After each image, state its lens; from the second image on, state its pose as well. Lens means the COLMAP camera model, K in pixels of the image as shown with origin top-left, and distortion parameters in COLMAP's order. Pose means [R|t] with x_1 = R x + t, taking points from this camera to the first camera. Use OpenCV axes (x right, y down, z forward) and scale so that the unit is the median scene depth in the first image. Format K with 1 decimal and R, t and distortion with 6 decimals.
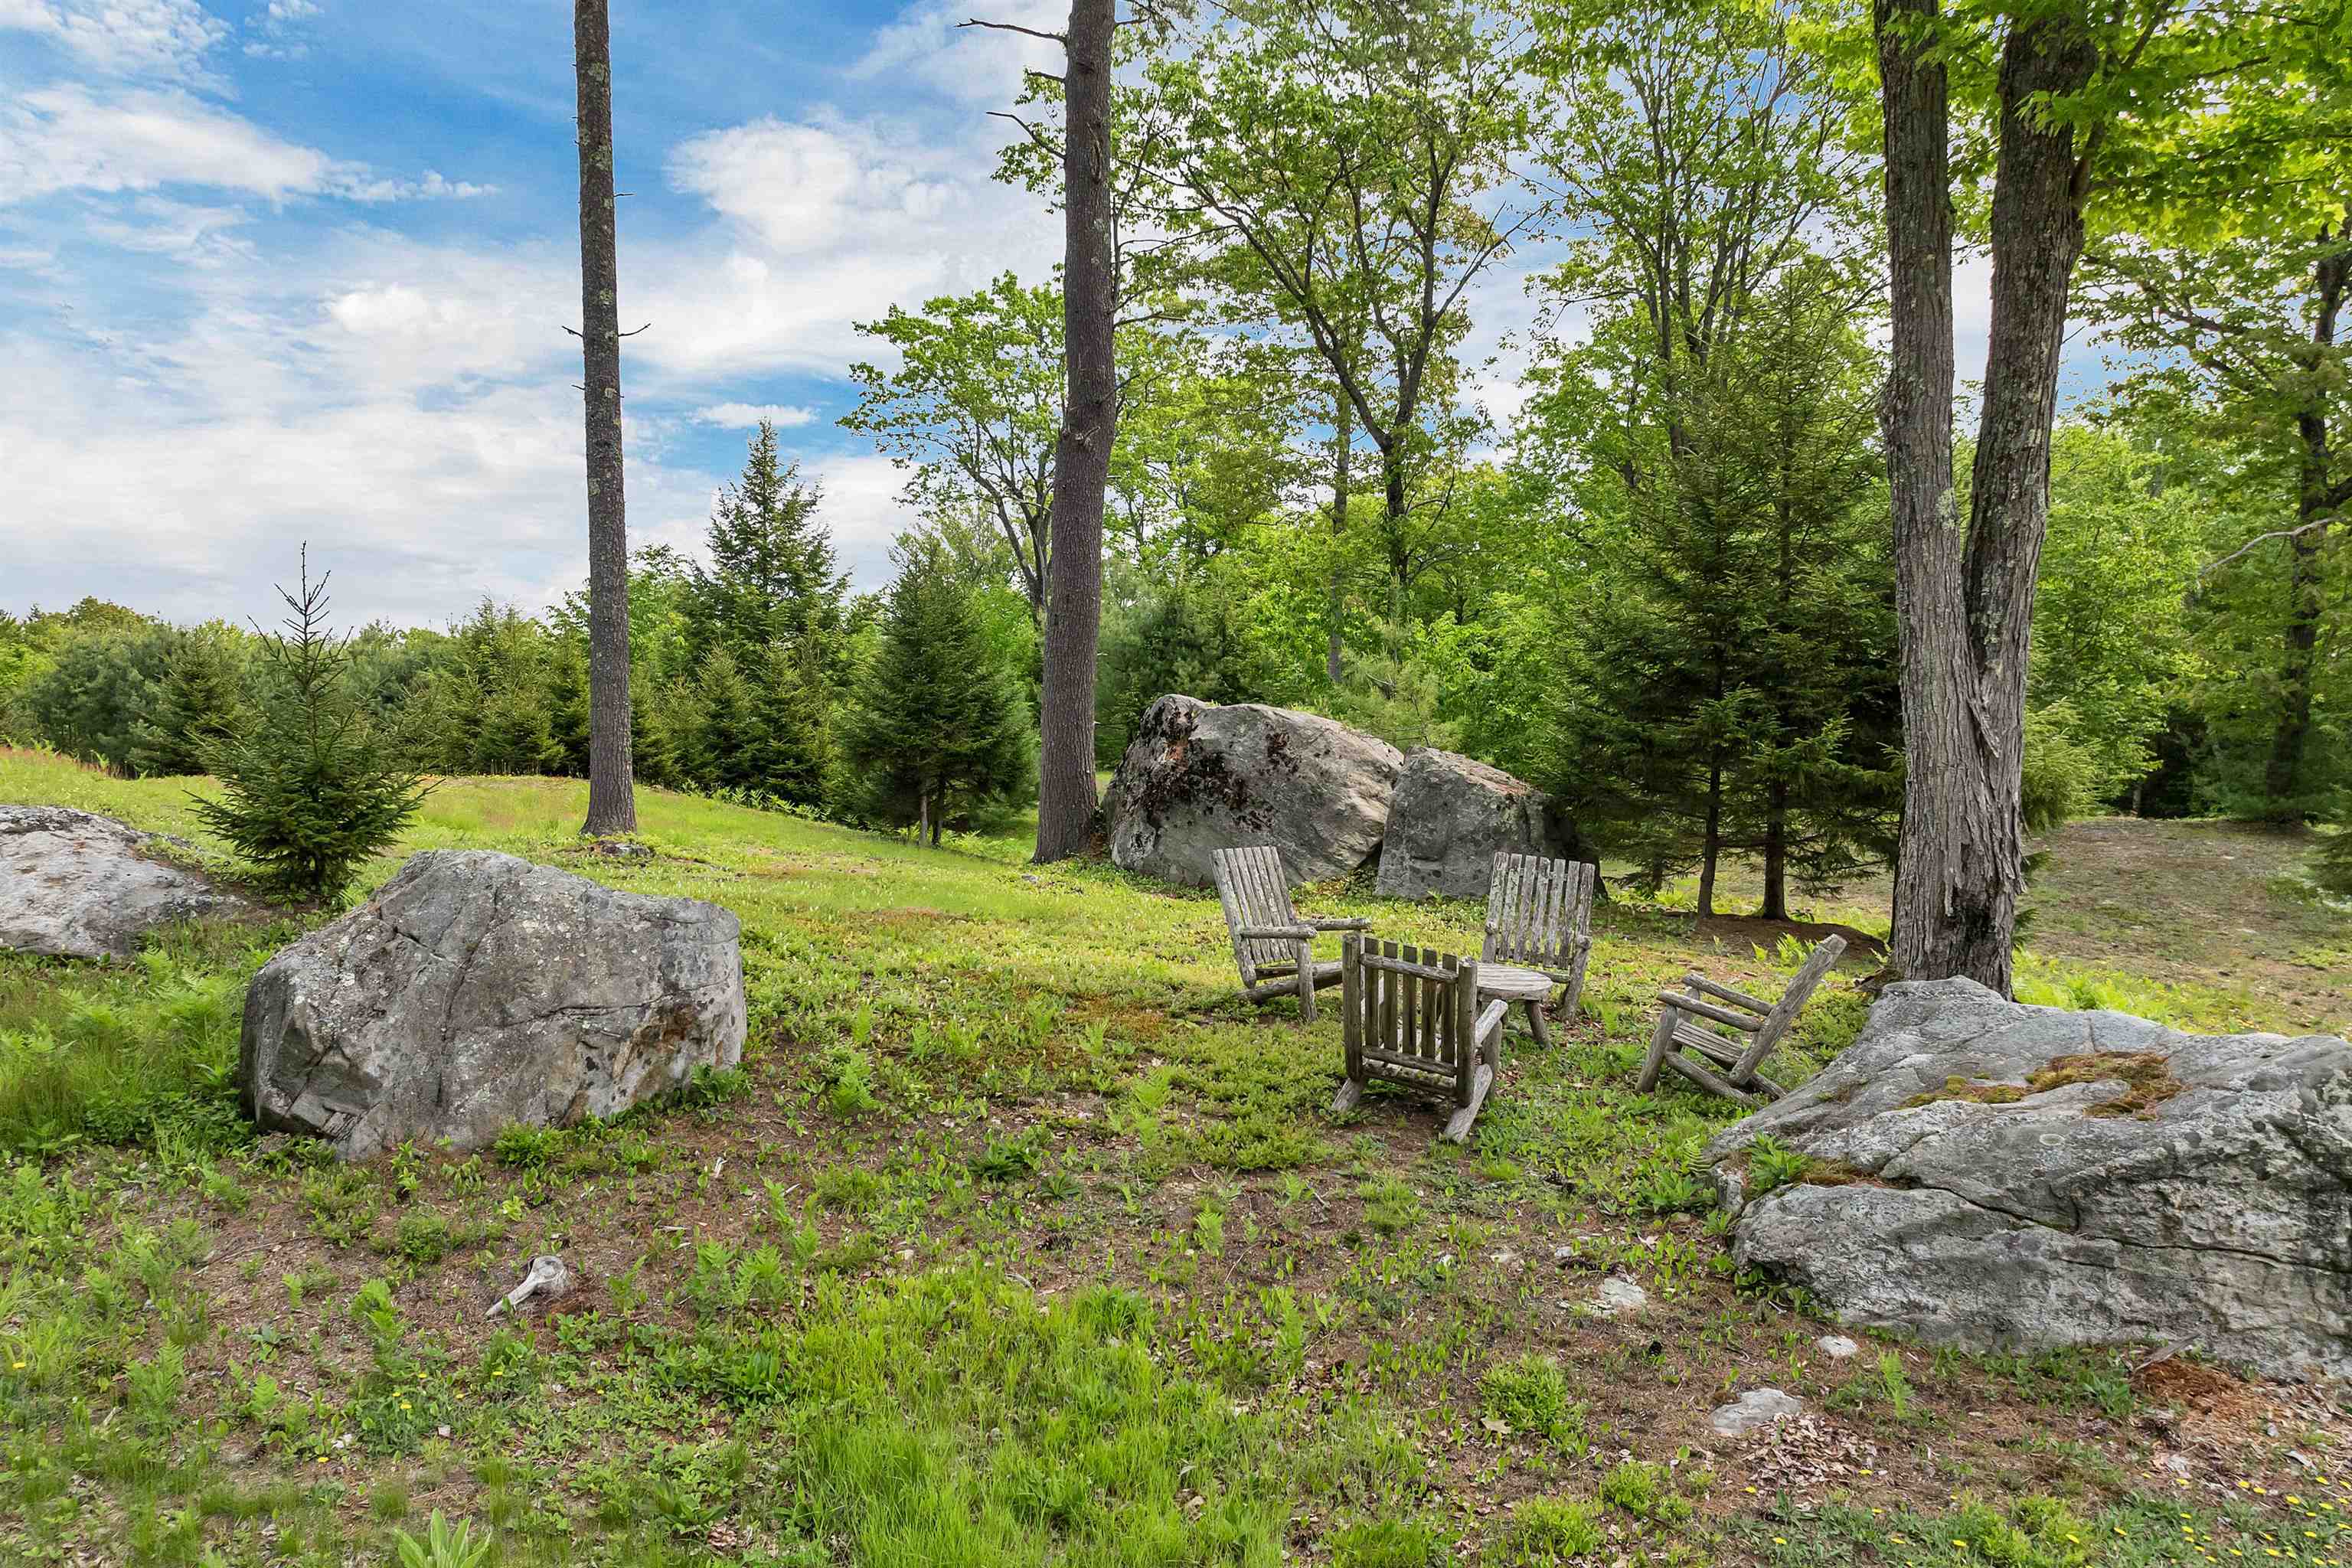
lens RADIAL K [[1692.5, 0, 1183.5], [0, 1692.5, 787.3], [0, 0, 1]] dist [-0.030604, -0.014998]
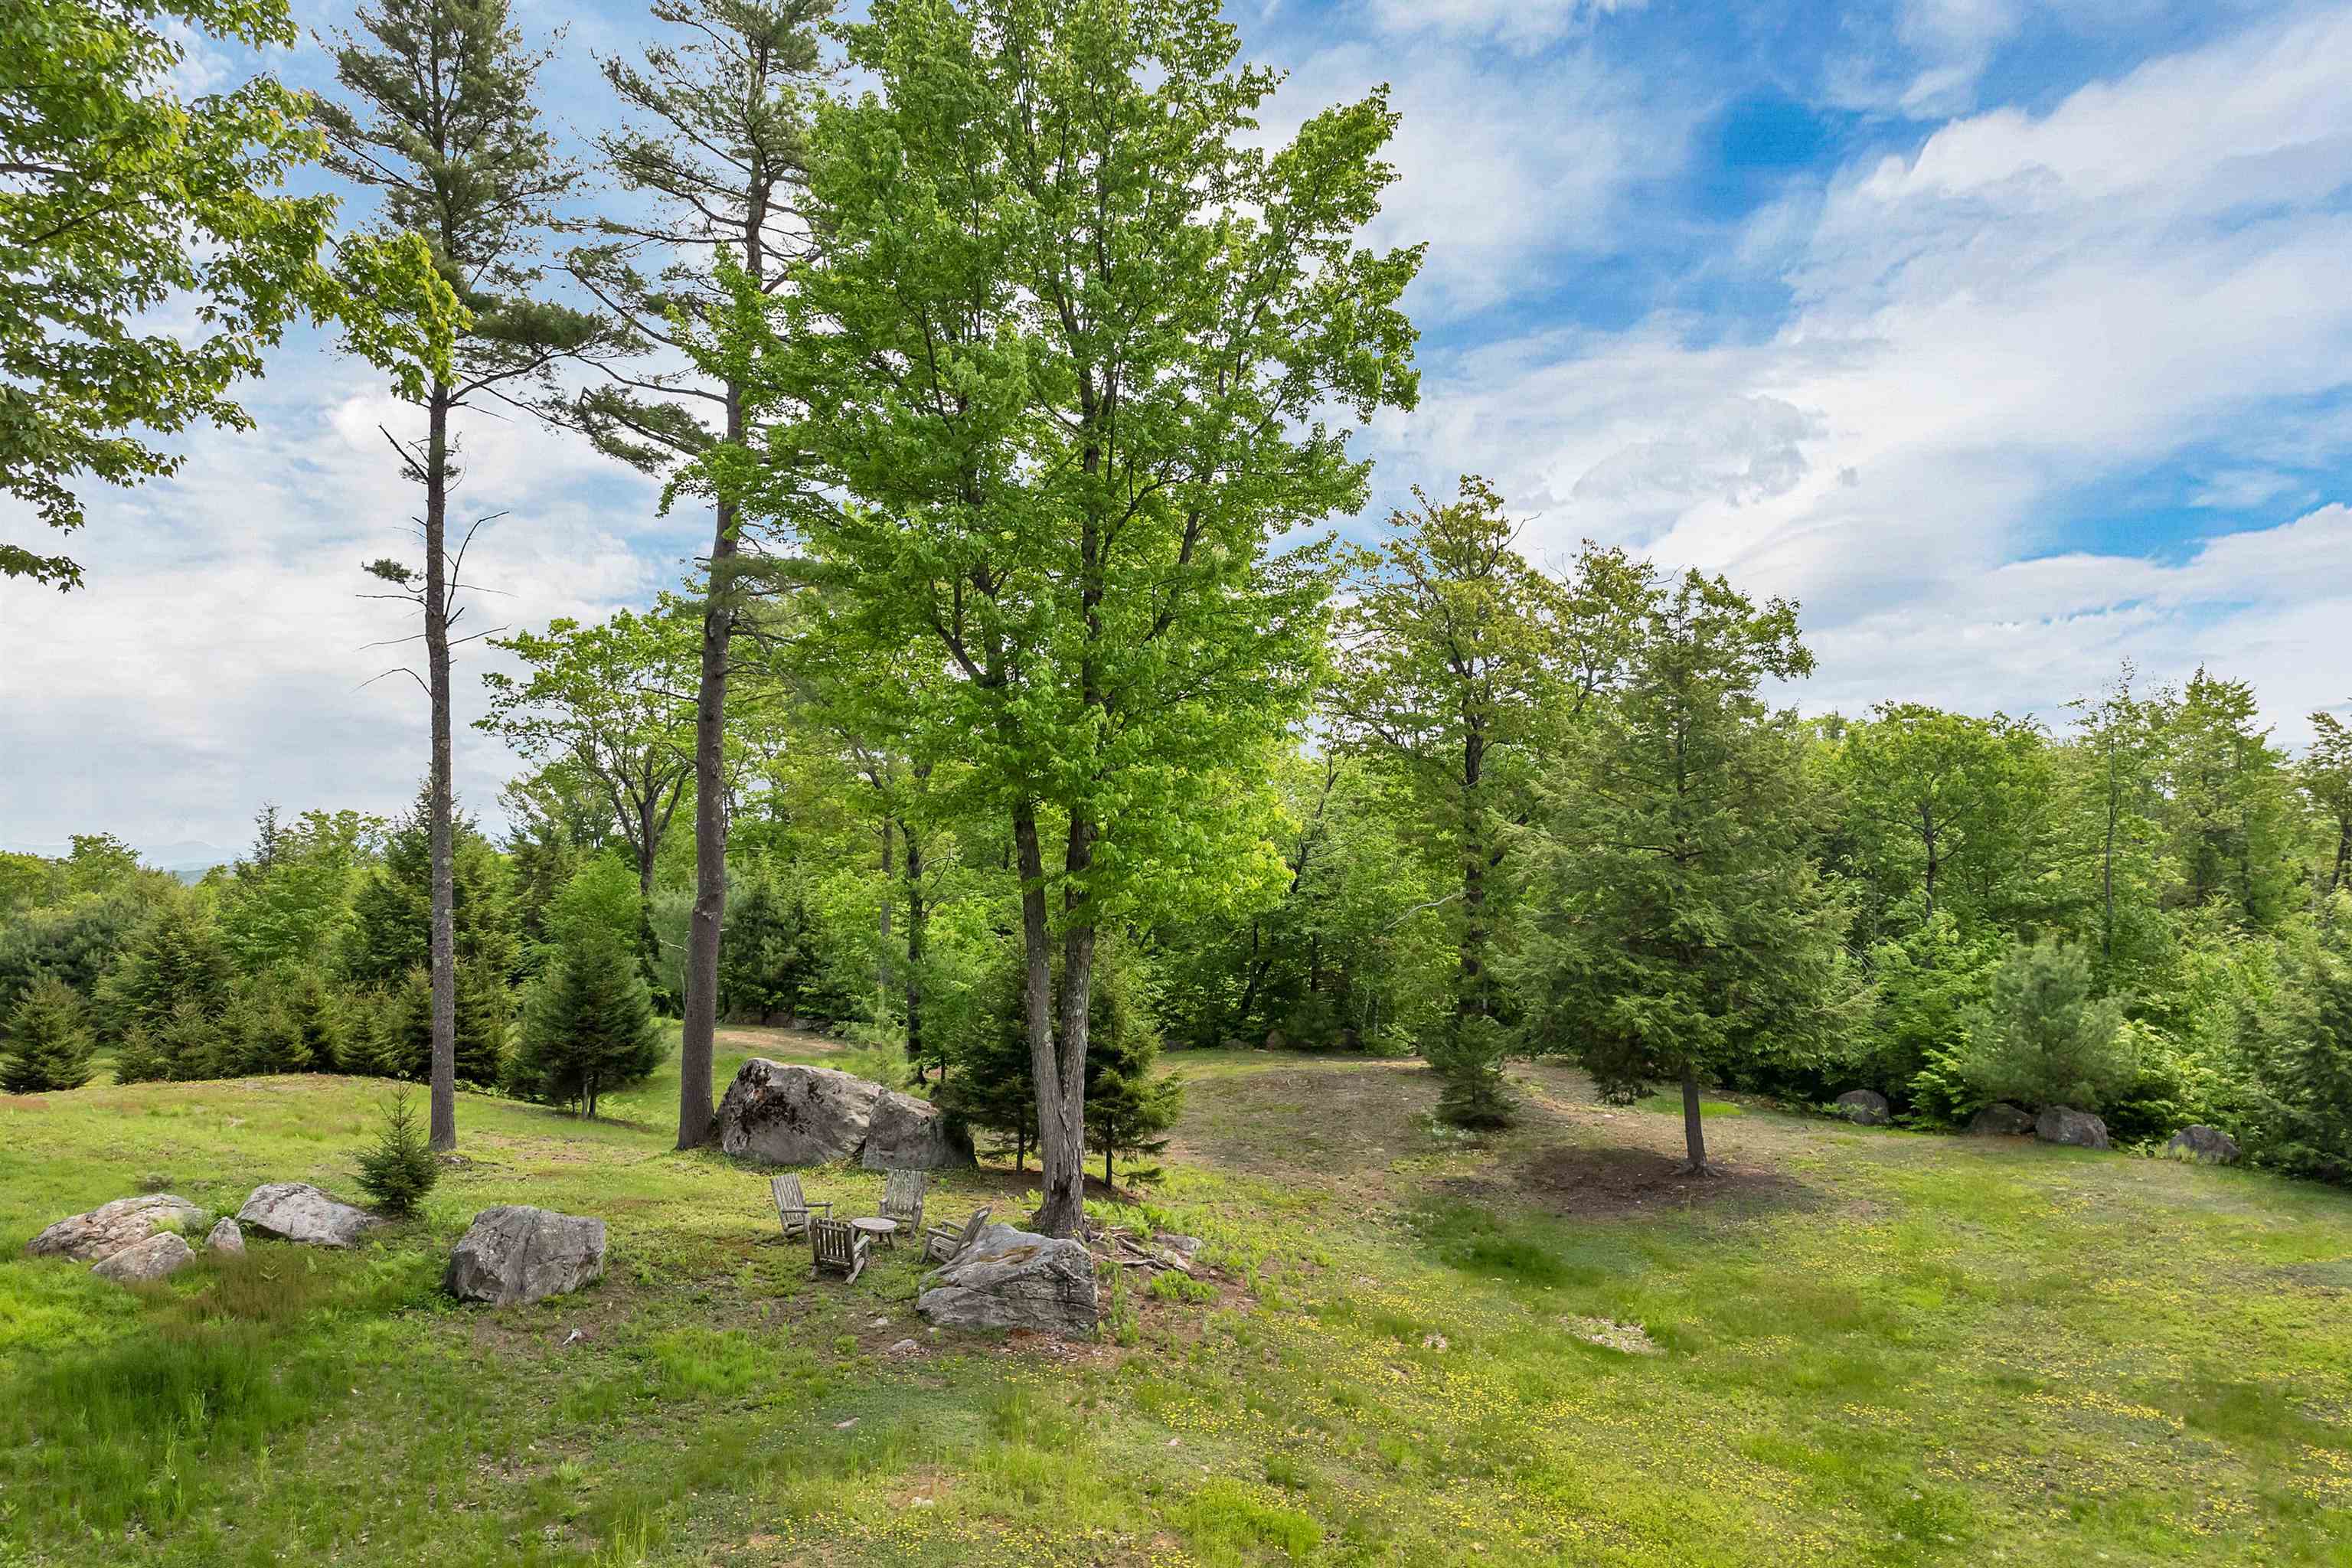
lens RADIAL K [[1692.5, 0, 1170.8], [0, 1692.5, 802.6], [0, 0, 1]] dist [-0.030604, -0.014998]
pose [[0.973538, 0.000771, 0.228525, 0.006723], [0.020382, 0.995716, -0.090186, -0.087174], [-0.227616, 0.092458, 0.969352, -0.510415]]
